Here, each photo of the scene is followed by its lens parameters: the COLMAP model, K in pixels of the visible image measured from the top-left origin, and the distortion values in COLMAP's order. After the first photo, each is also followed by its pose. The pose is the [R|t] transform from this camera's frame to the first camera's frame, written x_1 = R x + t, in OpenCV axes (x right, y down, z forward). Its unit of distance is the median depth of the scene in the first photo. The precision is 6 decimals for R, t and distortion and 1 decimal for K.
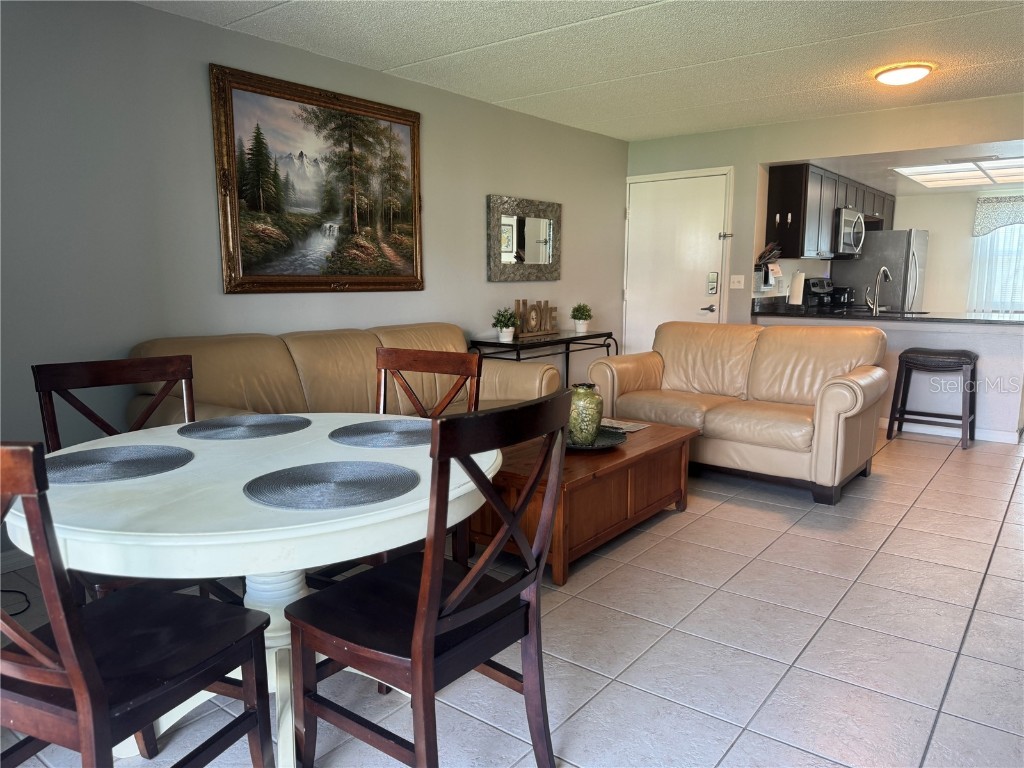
lens RADIAL K [[726.7, 0, 516.8], [0, 726.7, 387.7], [0, 0, 1]] dist [0.074878, -0.094871]
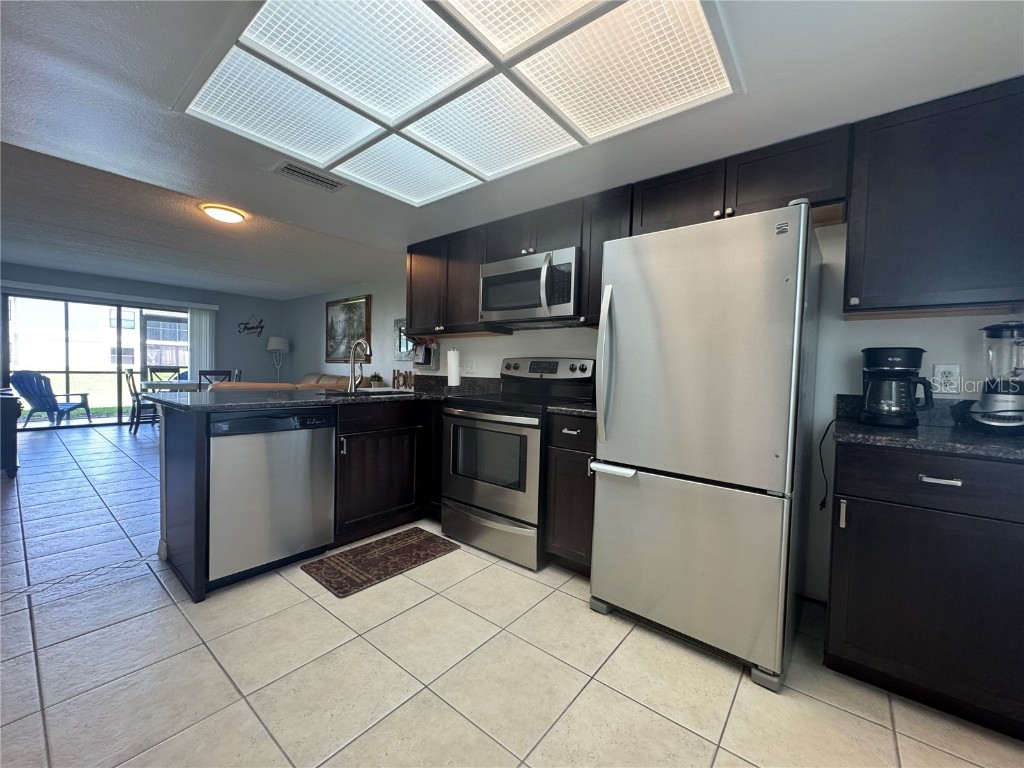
lens RADIAL K [[409.5, 0, 514.3], [0, 409.5, 385.4], [0, 0, 1]] dist [-0.002238, -0.000331]
pose [[-0.020663, 0.047275, -0.998668, 1.400875], [-0.166055, 0.984845, 0.050057, -0.240599], [0.985900, 0.166868, -0.012500, 1.714216]]
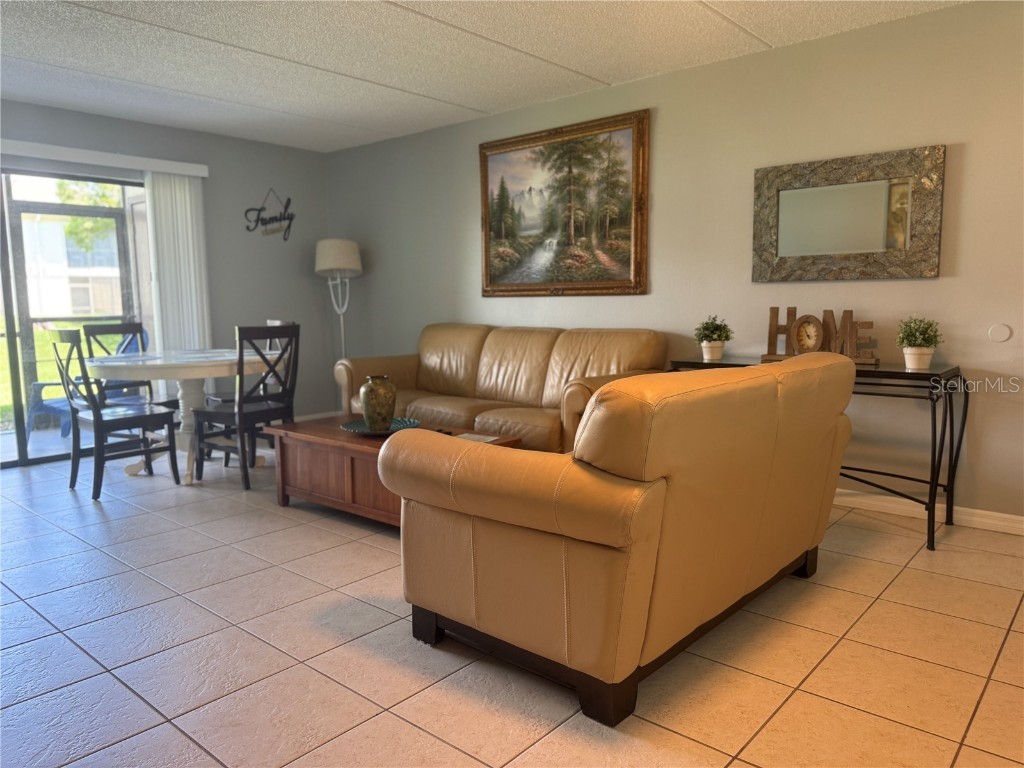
lens RADIAL K [[726.7, 0, 512.9], [0, 726.7, 394.4], [0, 0, 1]] dist [0.074878, -0.094871]
pose [[-0.051124, 0.143681, -0.988303, 0.957846], [-0.126605, 0.980680, 0.149122, -0.143130], [0.990635, 0.132747, -0.031946, 0.995383]]
